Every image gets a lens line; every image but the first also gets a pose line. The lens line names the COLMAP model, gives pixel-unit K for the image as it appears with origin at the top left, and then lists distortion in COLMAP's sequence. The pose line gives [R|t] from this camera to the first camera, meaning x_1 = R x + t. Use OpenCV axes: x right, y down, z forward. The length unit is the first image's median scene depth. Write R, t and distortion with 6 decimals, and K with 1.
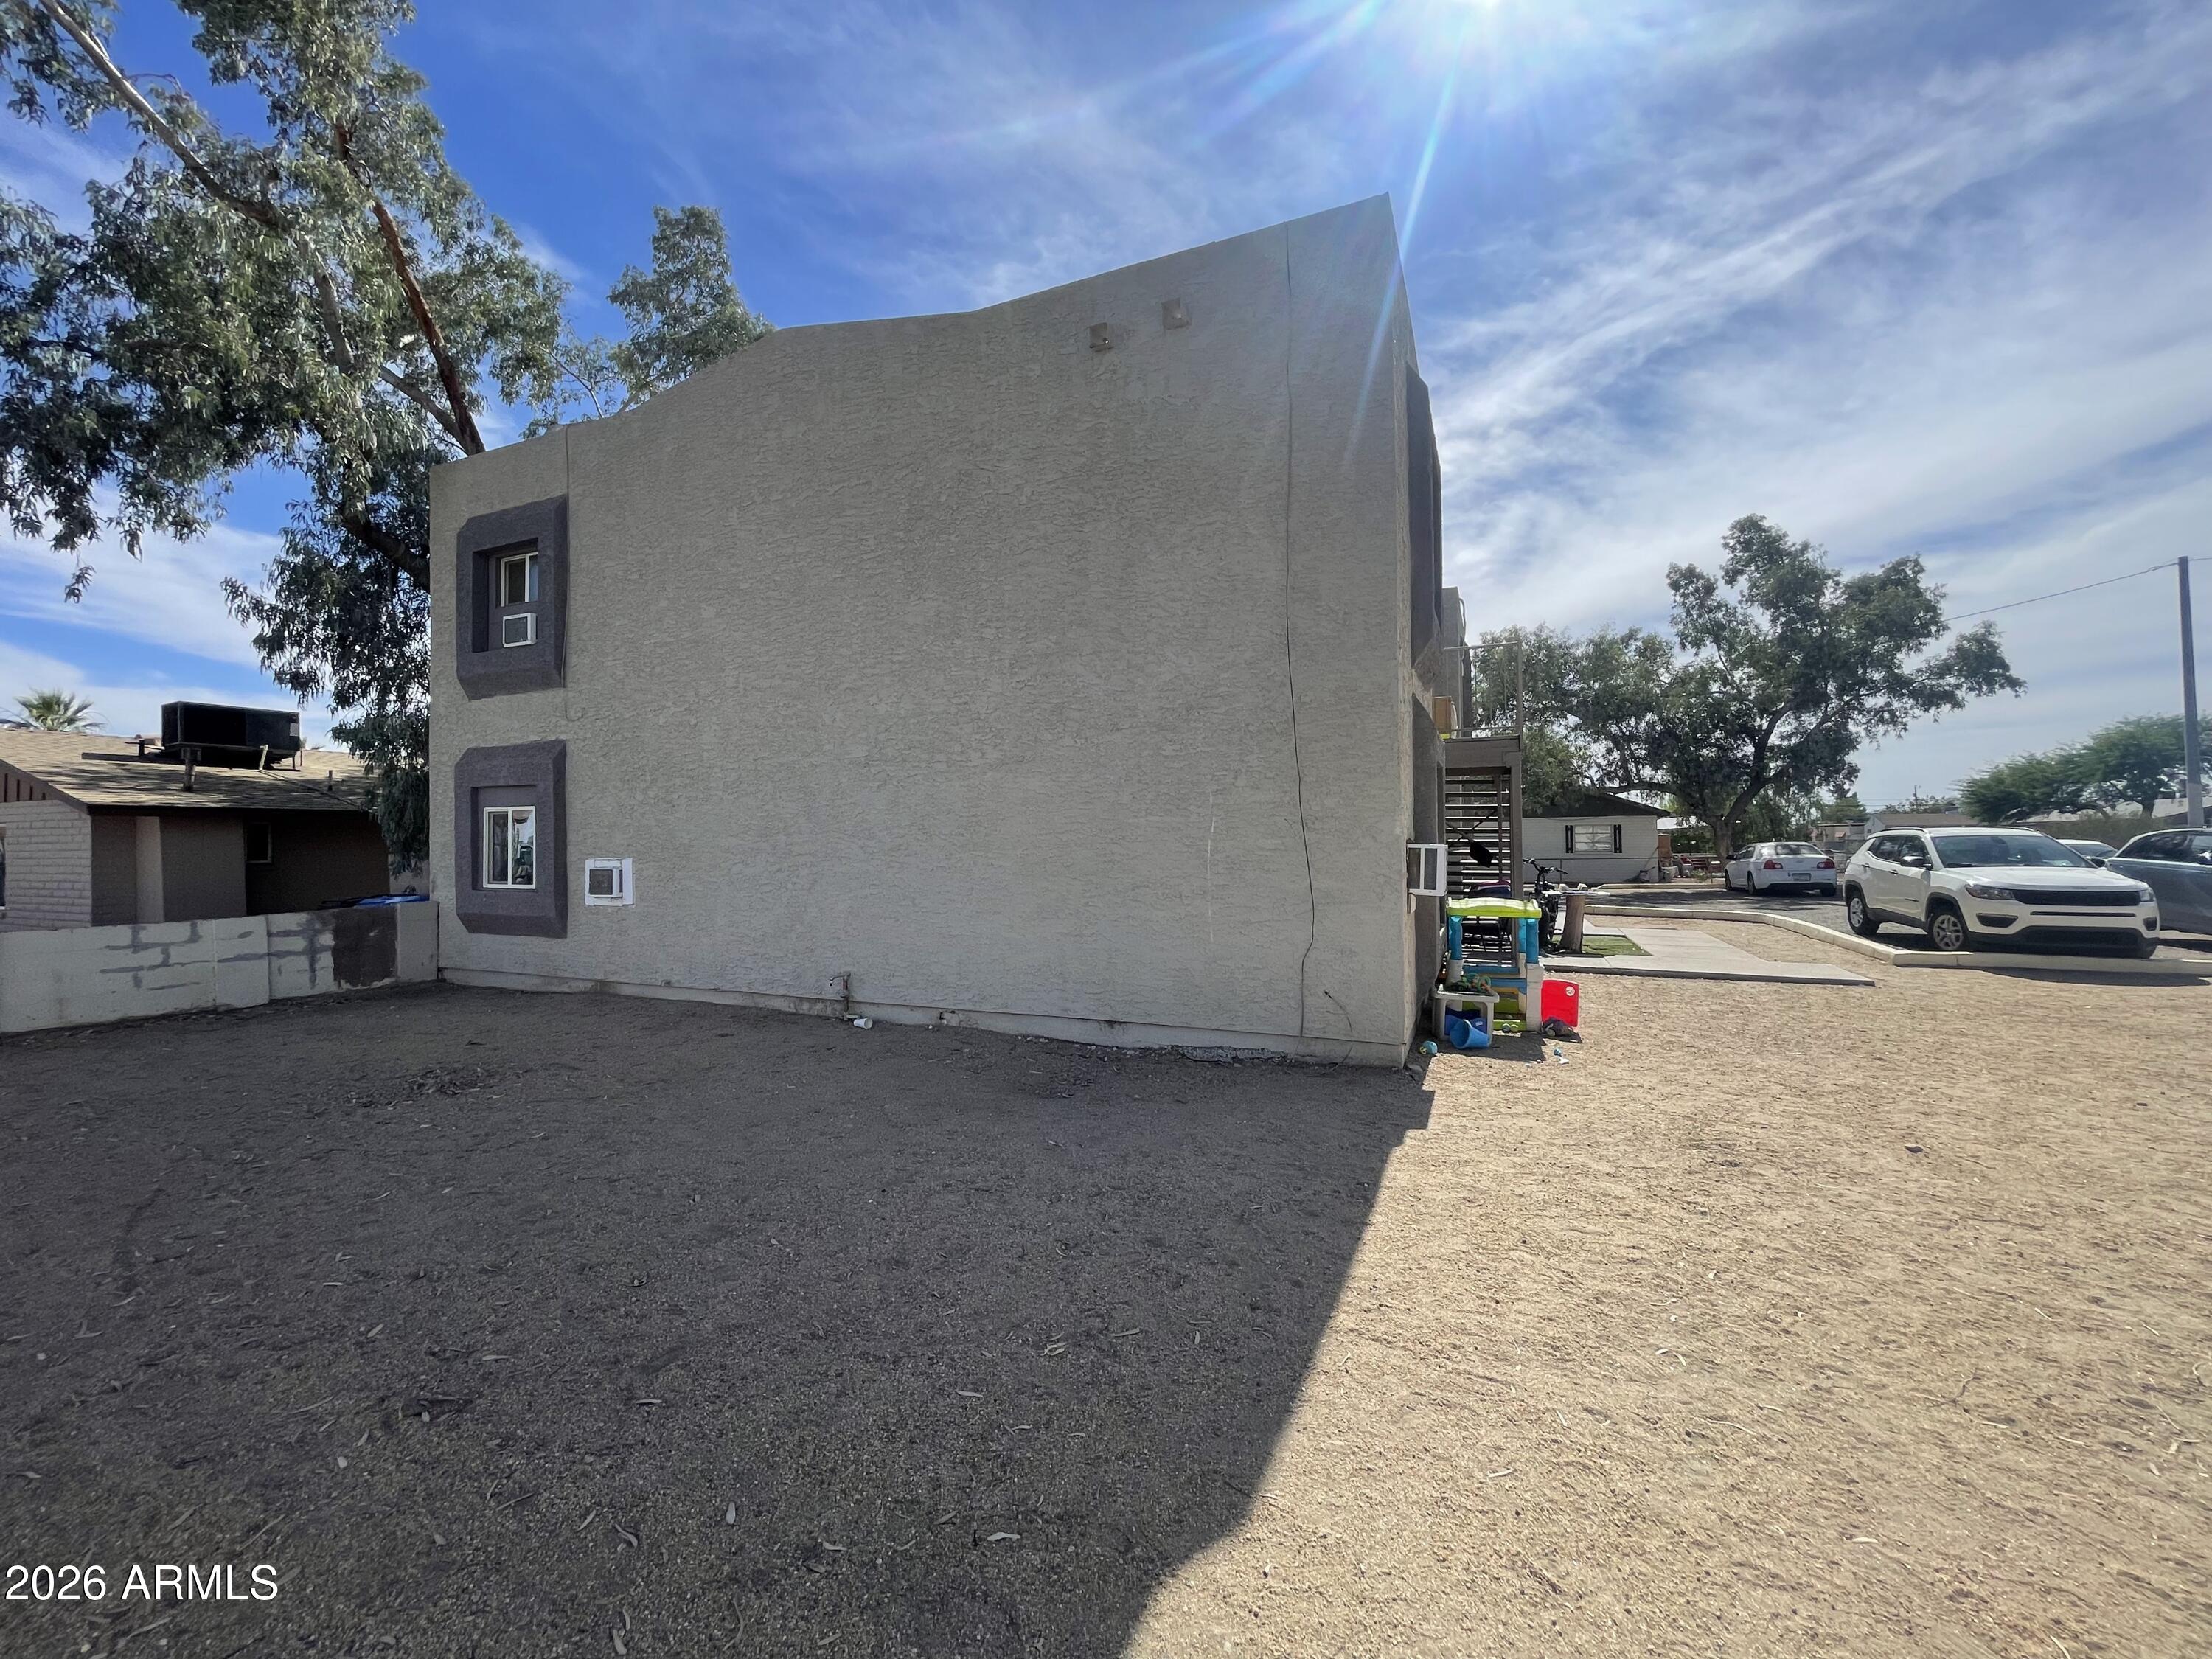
lens RADIAL K [[884.1, 0, 1106.0], [0, 884.1, 829.5], [0, 0, 1]] dist [0.000011, 0.006905]
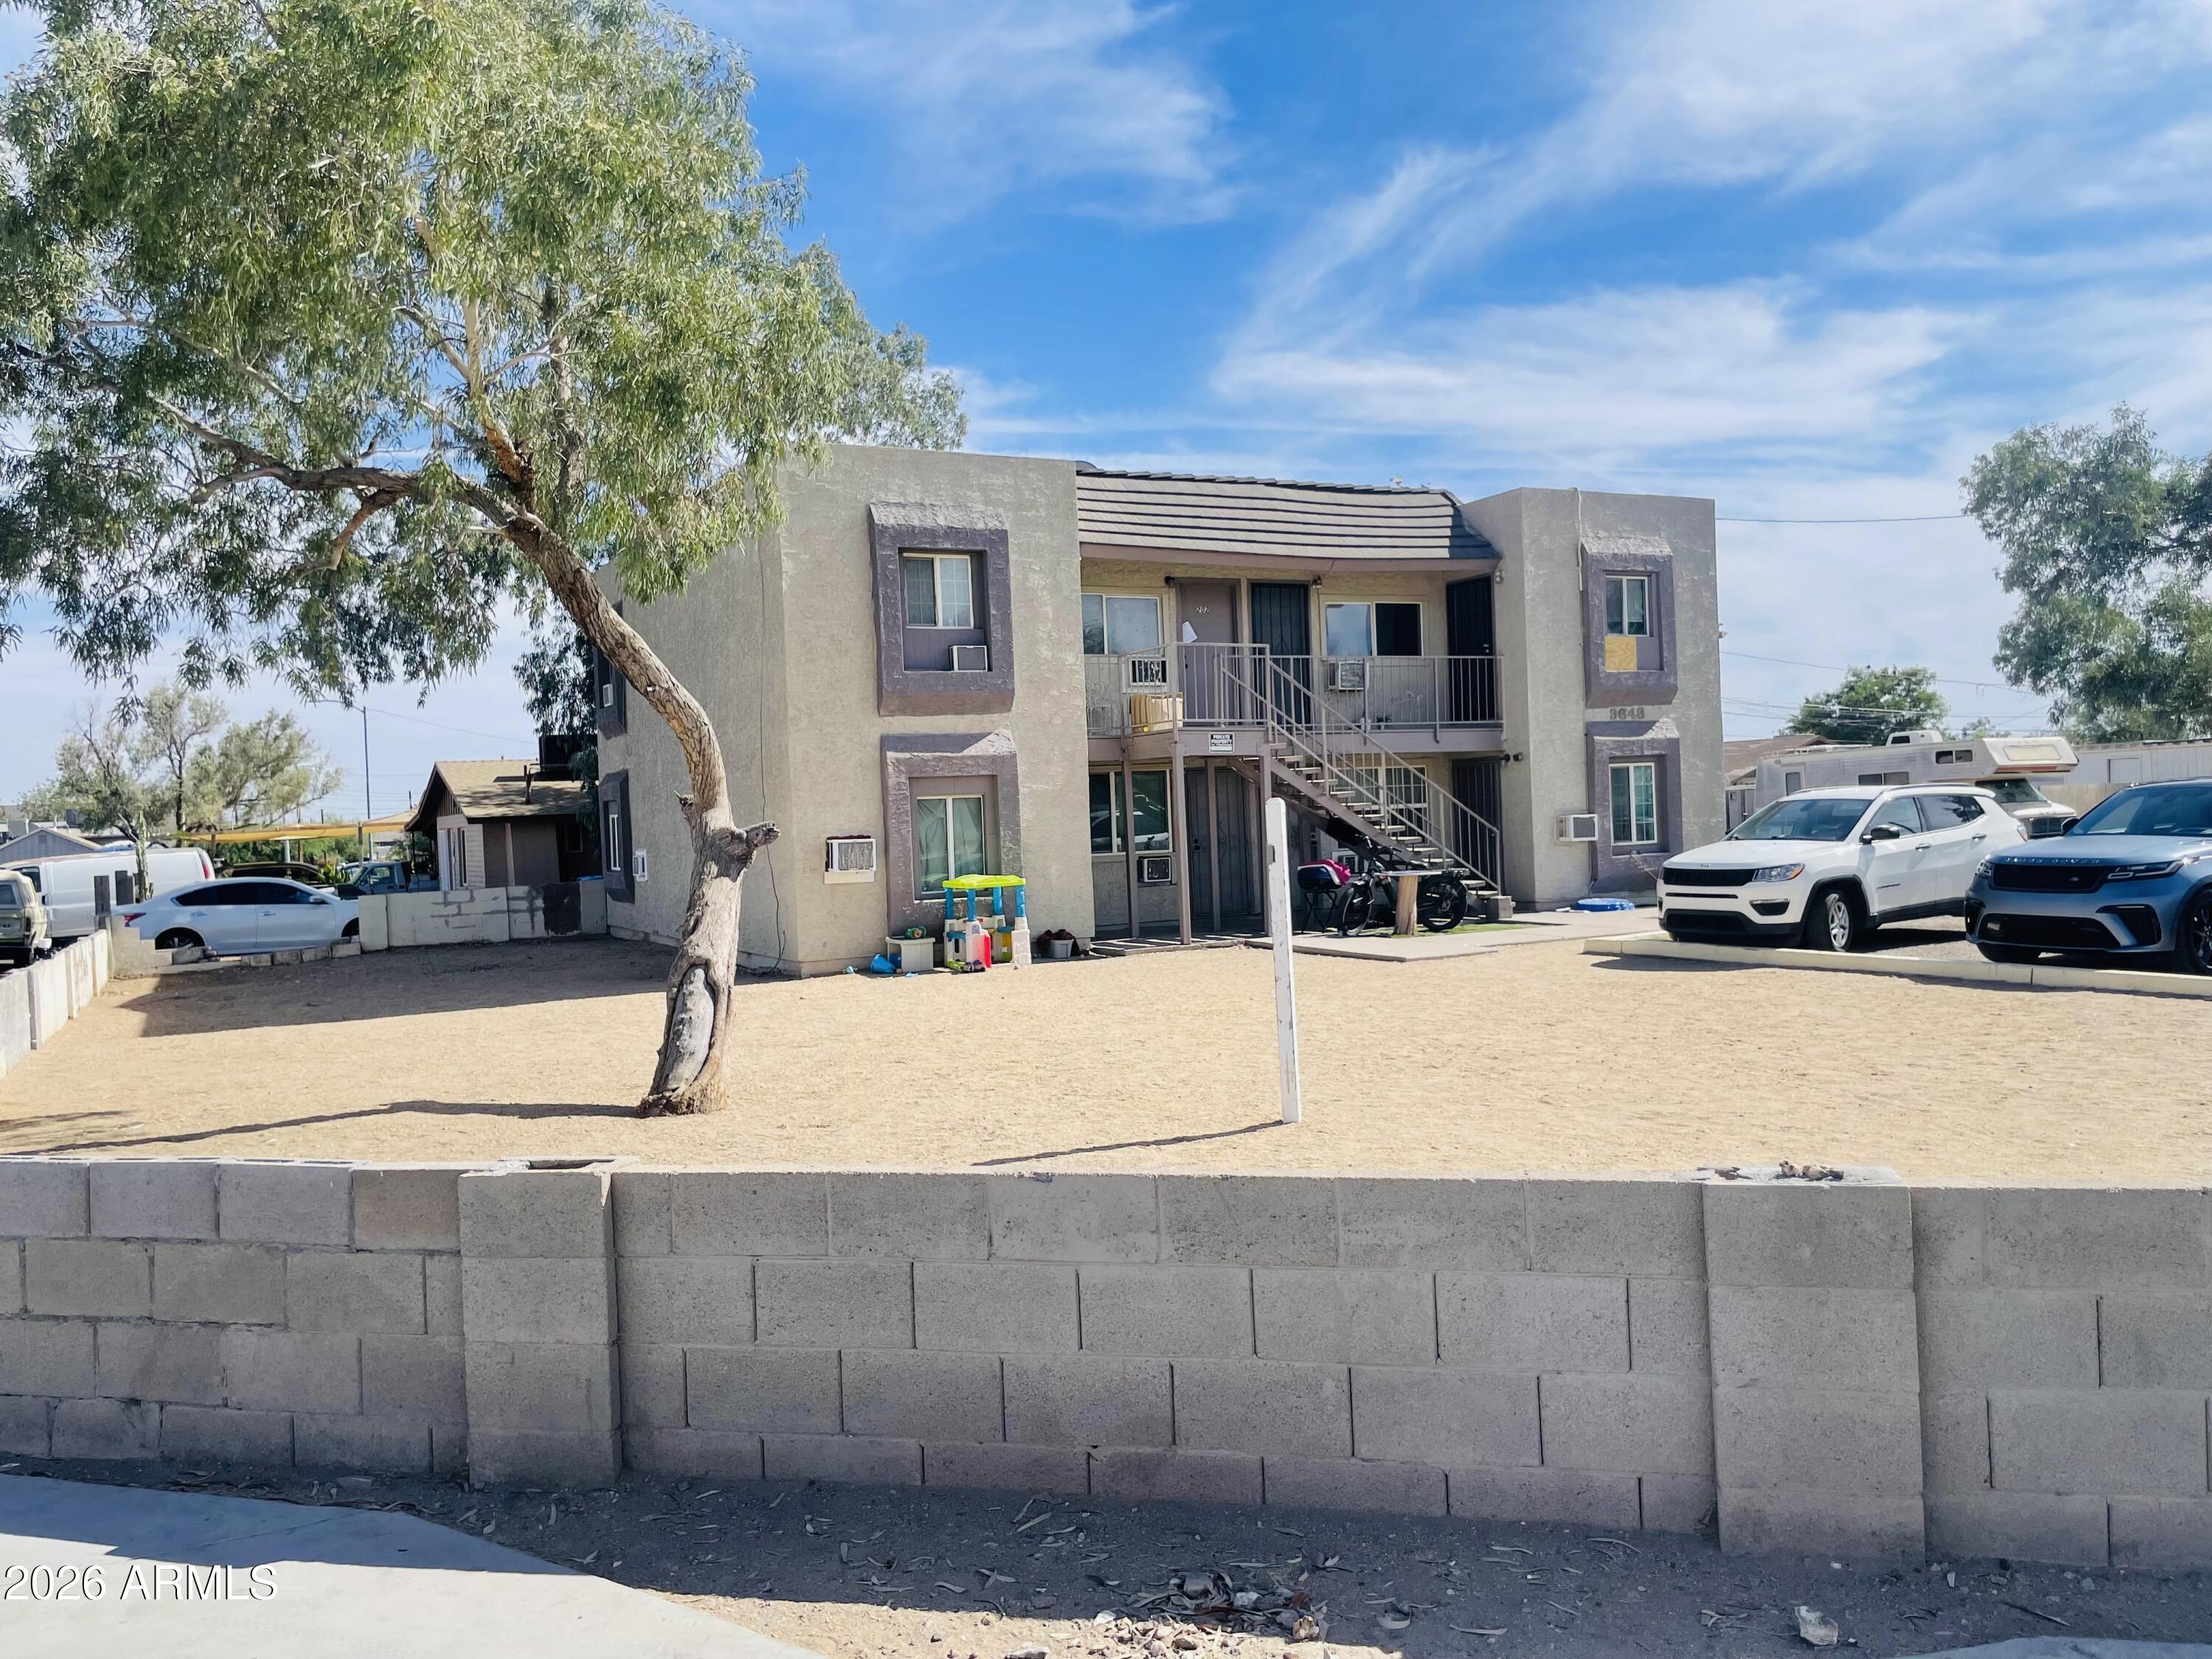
lens RADIAL K [[1746.8, 0, 1106.0], [0, 1746.8, 829.5], [0, 0, 1]] dist [0.135772, -0.001414]
pose [[0.756023, -0.013622, -0.654403, 1.657633], [0.041908, 0.998739, 0.027627, -0.043115], [0.653202, -0.048311, 0.755641, -0.603536]]
